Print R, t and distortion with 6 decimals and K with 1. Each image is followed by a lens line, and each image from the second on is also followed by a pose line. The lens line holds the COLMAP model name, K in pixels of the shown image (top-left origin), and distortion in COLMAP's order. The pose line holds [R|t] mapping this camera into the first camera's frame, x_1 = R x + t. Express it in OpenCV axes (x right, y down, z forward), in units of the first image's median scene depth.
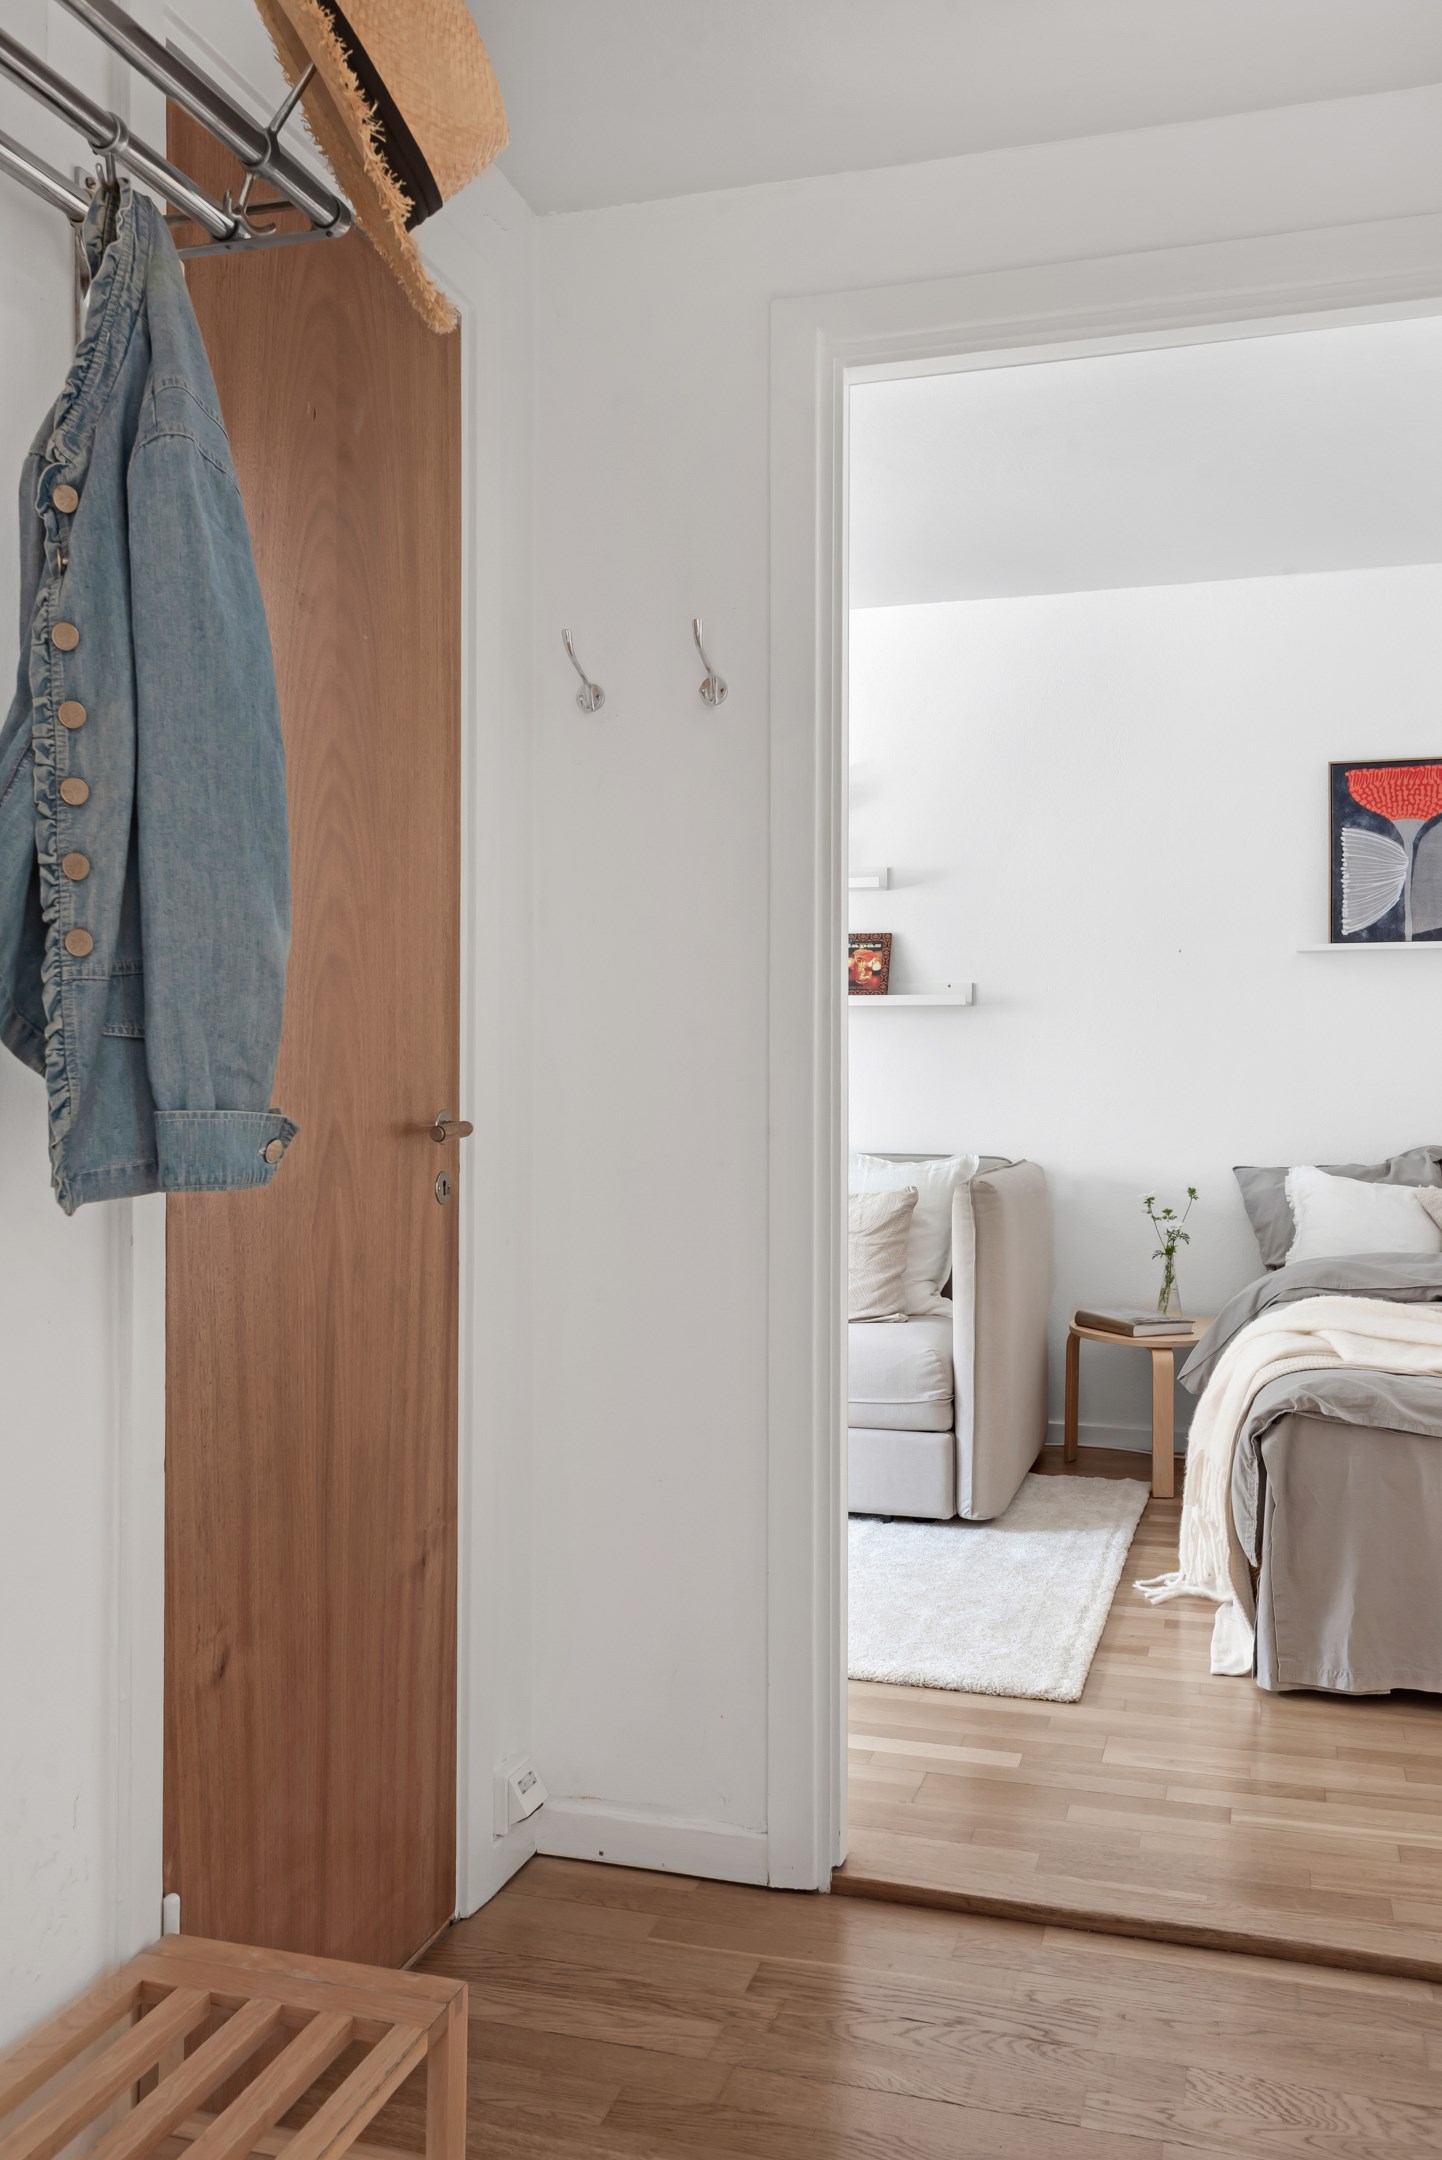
lens RADIAL K [[1803.2, 0, 722.5], [0, 1803.2, 1065.1], [0, 0, 1]] dist [0.042938, 0.004193]
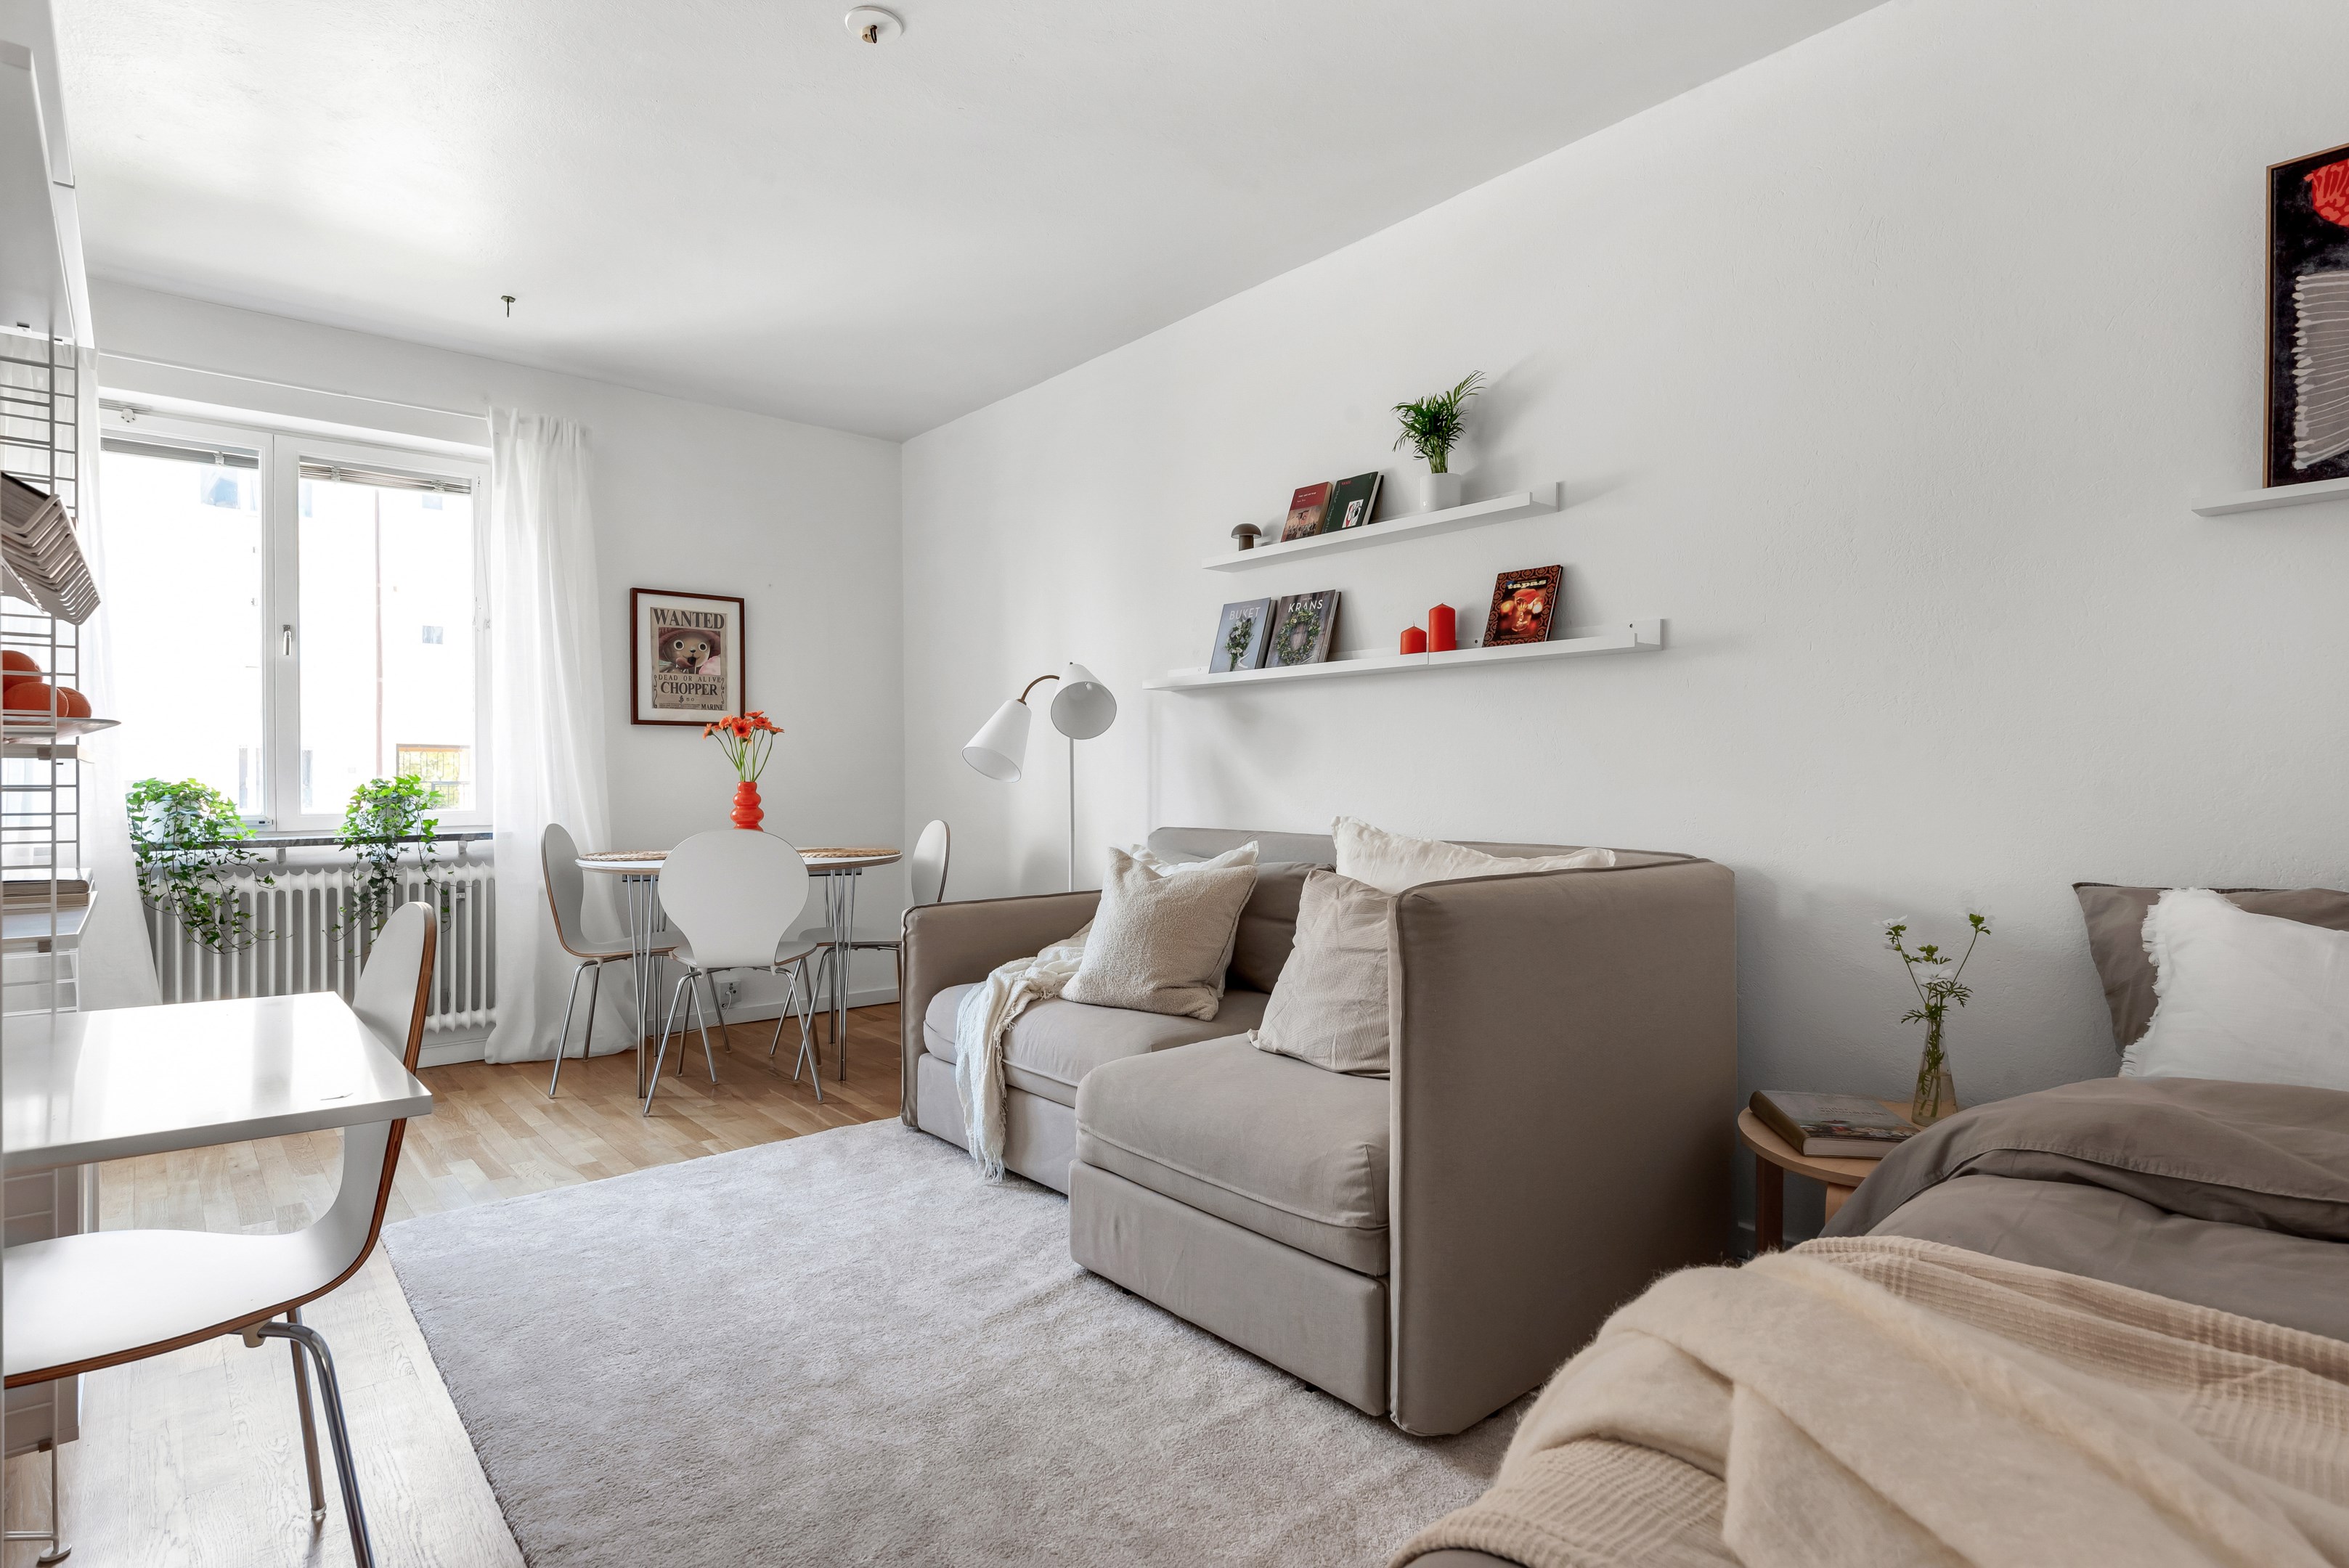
lens RADIAL K [[1187.2, 0, 1181.6], [0, 1187.2, 768.8], [0, 0, 1]] dist [0.019286, -0.006719]
pose [[0.844119, -0.005971, -0.536122, 0.256933], [0.005462, 0.999982, -0.002537, 0.018044], [0.536128, -0.000786, 0.844136, 0.523043]]
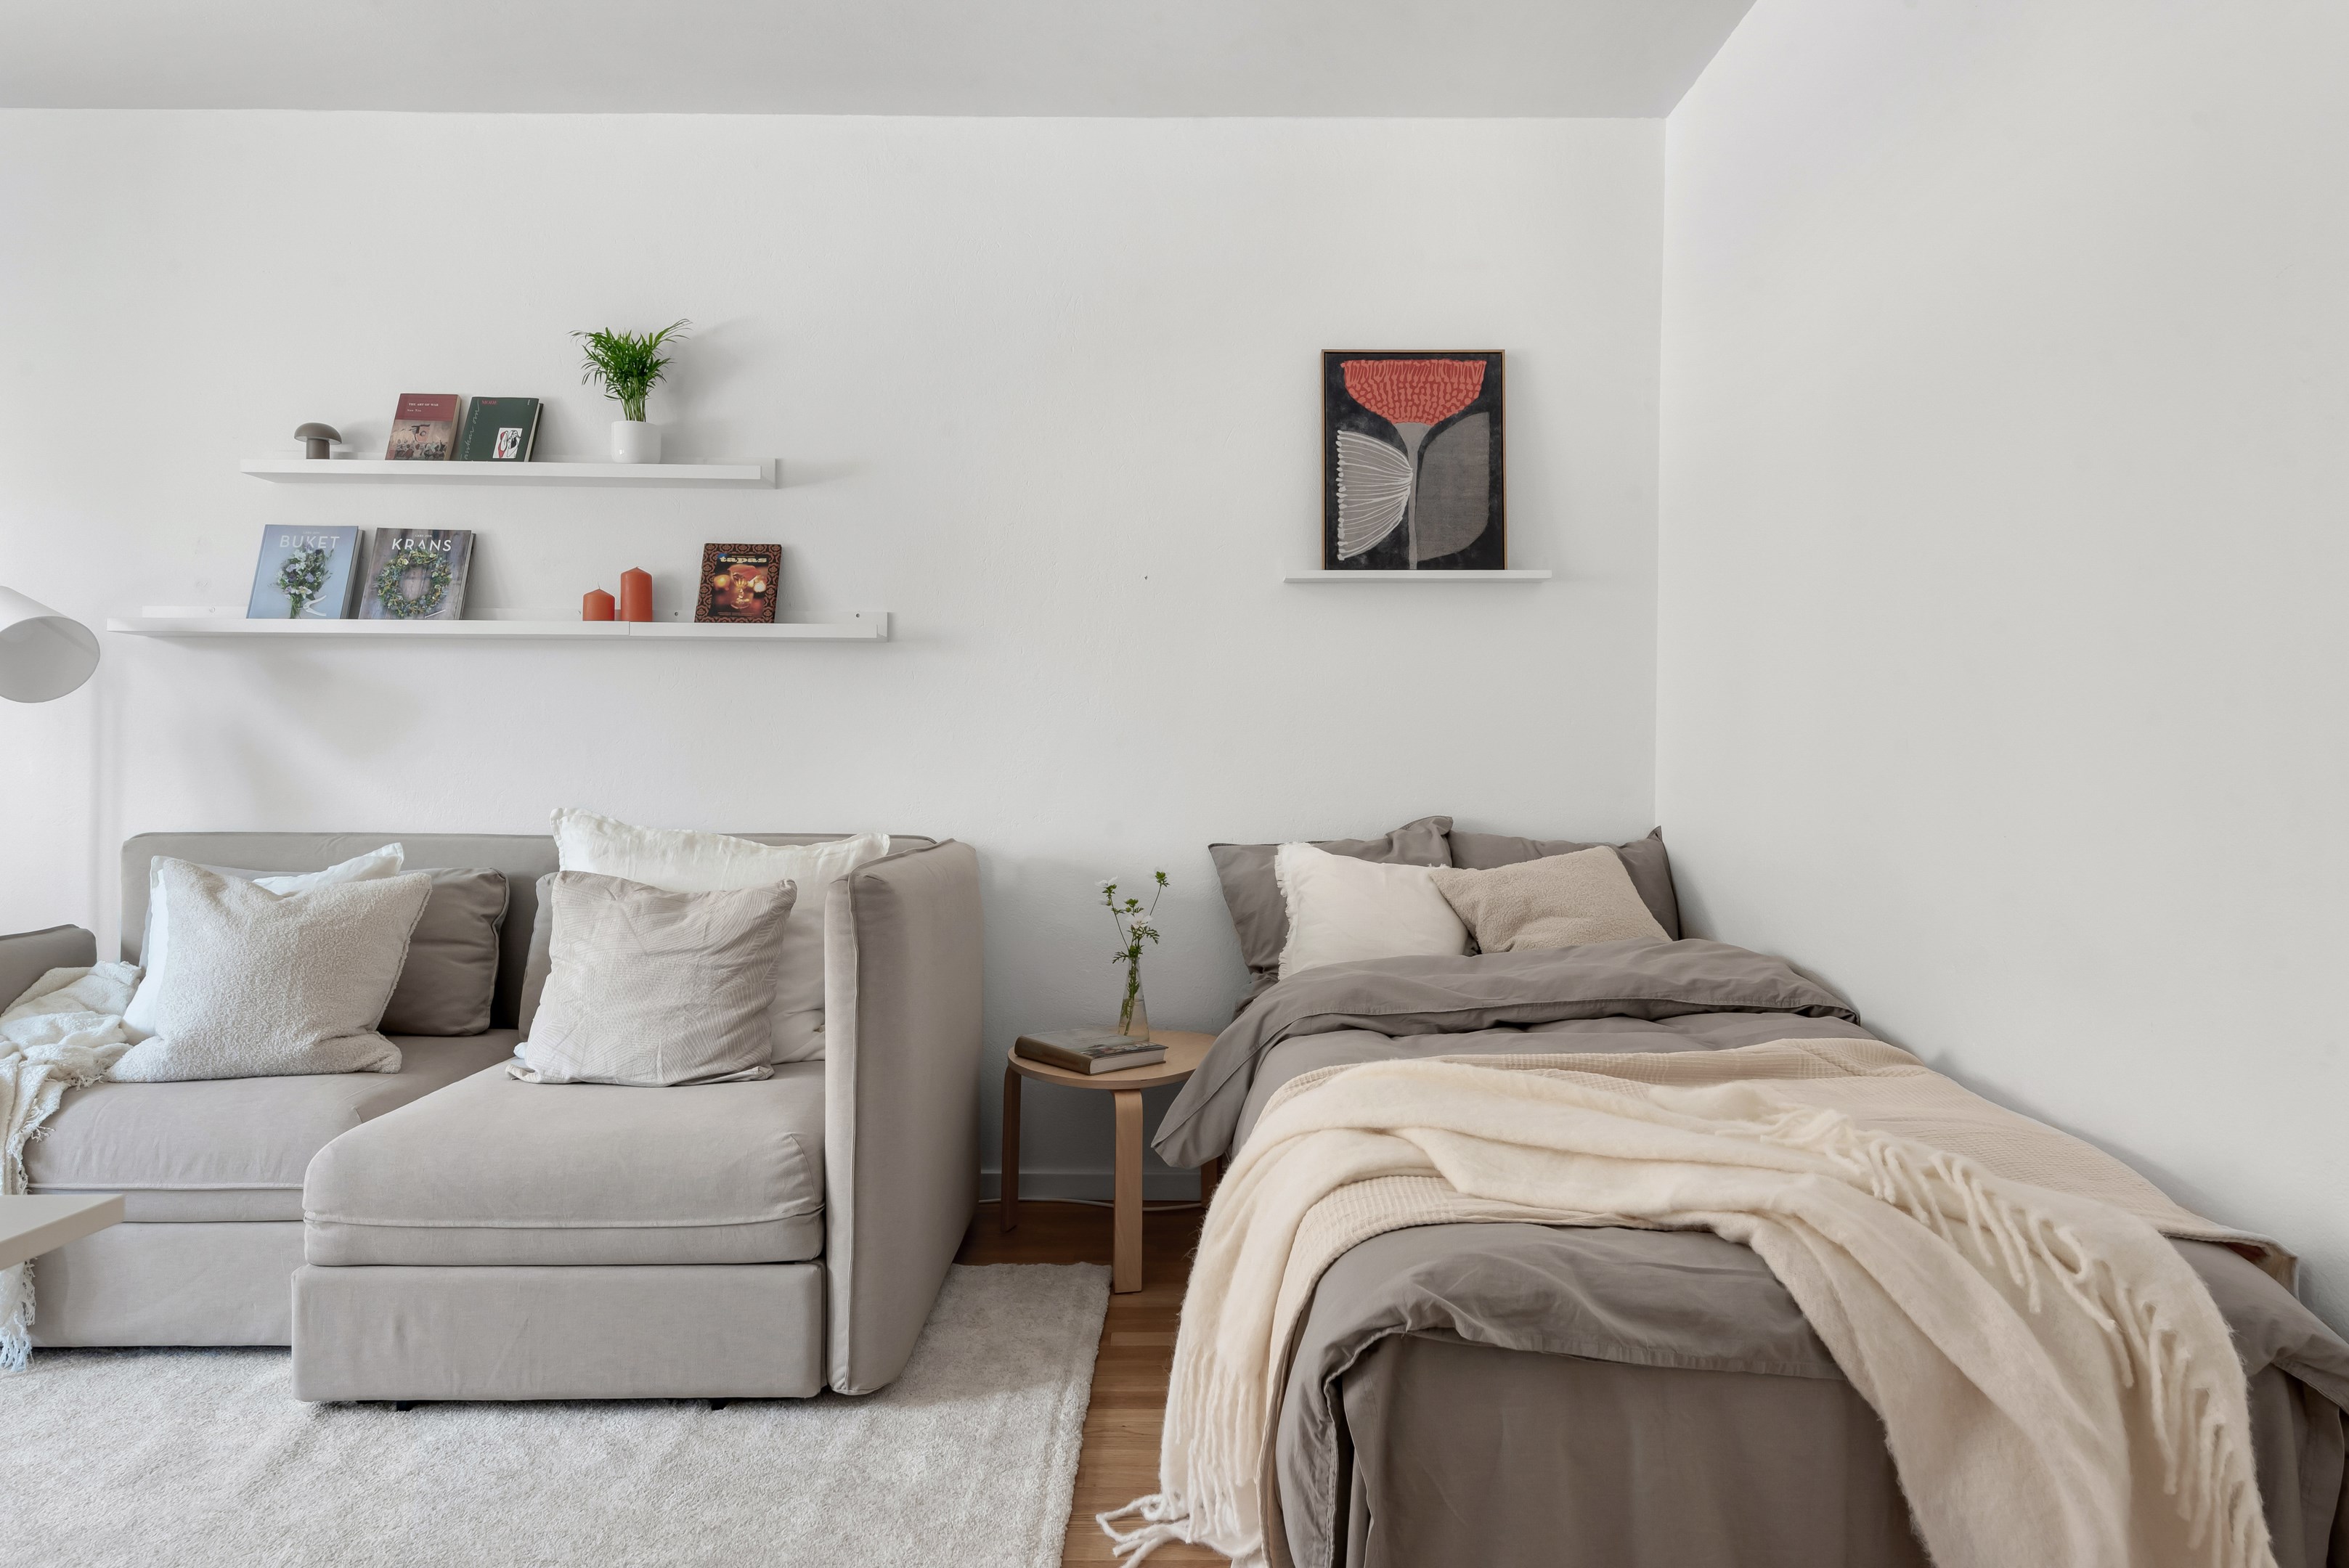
lens RADIAL K [[1443.3, 0, 1189.4], [0, 1443.3, 770.4], [0, 0, 1]] dist [0.016503, -0.011990]
pose [[0.955548, 0.000937, 0.294833, 0.086878], [-0.003693, 0.999955, 0.008791, 0.018224], [-0.294811, -0.009489, 0.955508, 0.402916]]
